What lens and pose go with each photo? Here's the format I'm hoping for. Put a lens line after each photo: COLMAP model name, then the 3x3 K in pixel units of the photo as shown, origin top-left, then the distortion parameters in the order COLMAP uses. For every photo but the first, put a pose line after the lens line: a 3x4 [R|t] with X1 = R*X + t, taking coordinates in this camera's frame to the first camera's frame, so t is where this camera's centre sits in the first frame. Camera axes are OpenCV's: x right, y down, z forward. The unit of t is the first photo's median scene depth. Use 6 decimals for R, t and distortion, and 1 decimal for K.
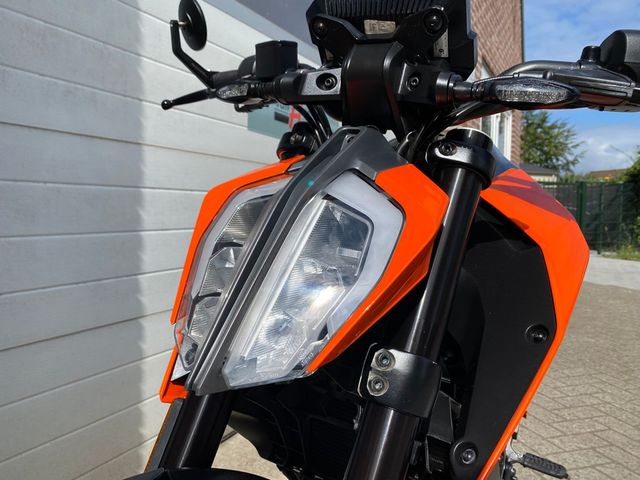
lens RADIAL K [[489.9, 0, 315.0], [0, 489.9, 237.3], [0, 0, 1]] dist [0.037514, -0.038492]
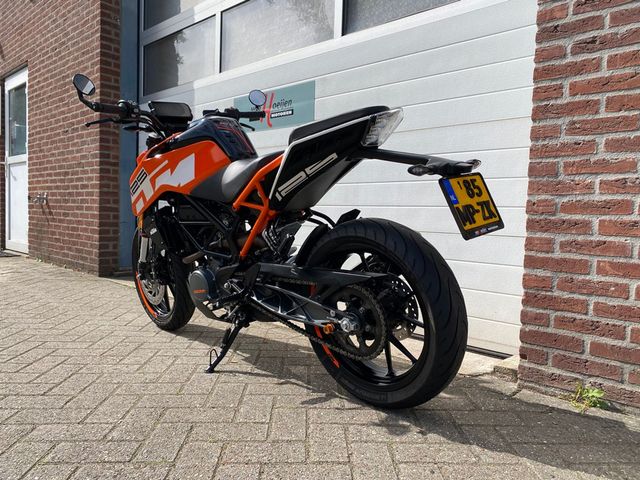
lens RADIAL K [[489.9, 0, 321.2], [0, 489.9, 240.9], [0, 0, 1]] dist [0.037514, -0.038492]
pose [[-0.264644, 0.029167, -0.963905, 2.069285], [-0.091262, 0.994299, 0.055144, 0.065681], [0.960018, 0.102561, -0.260473, 2.421576]]
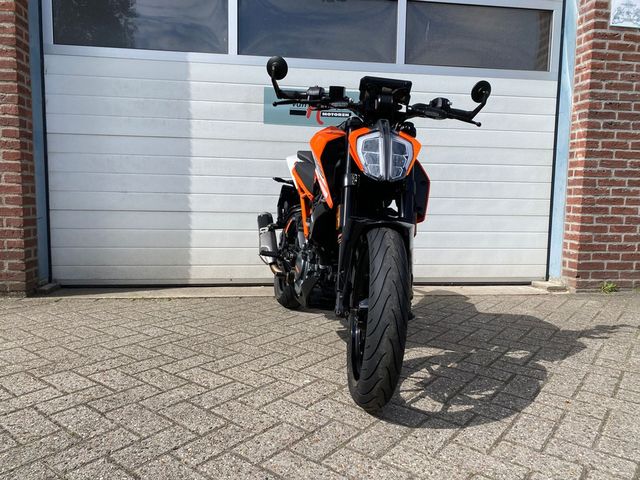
lens RADIAL K [[489.9, 0, 322.8], [0, 489.9, 244.4], [0, 0, 1]] dist [0.037514, -0.038492]
pose [[0.584441, 0.077026, -0.807772, 1.980334], [-0.057664, 0.996910, 0.053340, 0.158071], [0.809384, 0.015405, 0.587077, 0.144688]]
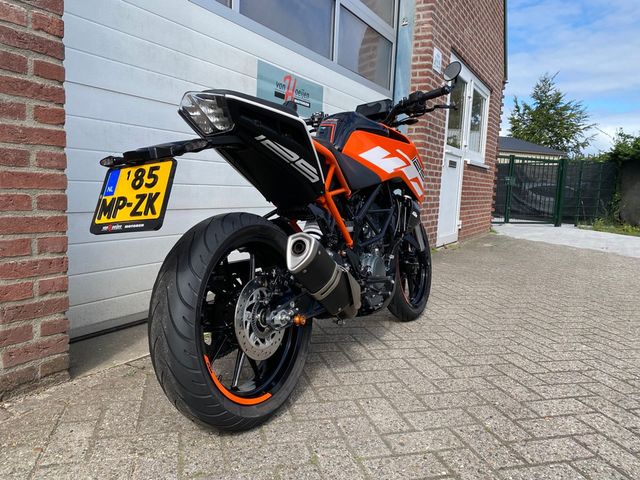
lens RADIAL K [[489.9, 0, 321.9], [0, 489.9, 241.4], [0, 0, 1]] dist [0.037514, -0.038492]
pose [[0.999339, 0.035415, -0.008213, 0.129708], [-0.034874, 0.997671, 0.058628, 0.160875], [0.010271, -0.058303, 0.998246, -0.763516]]
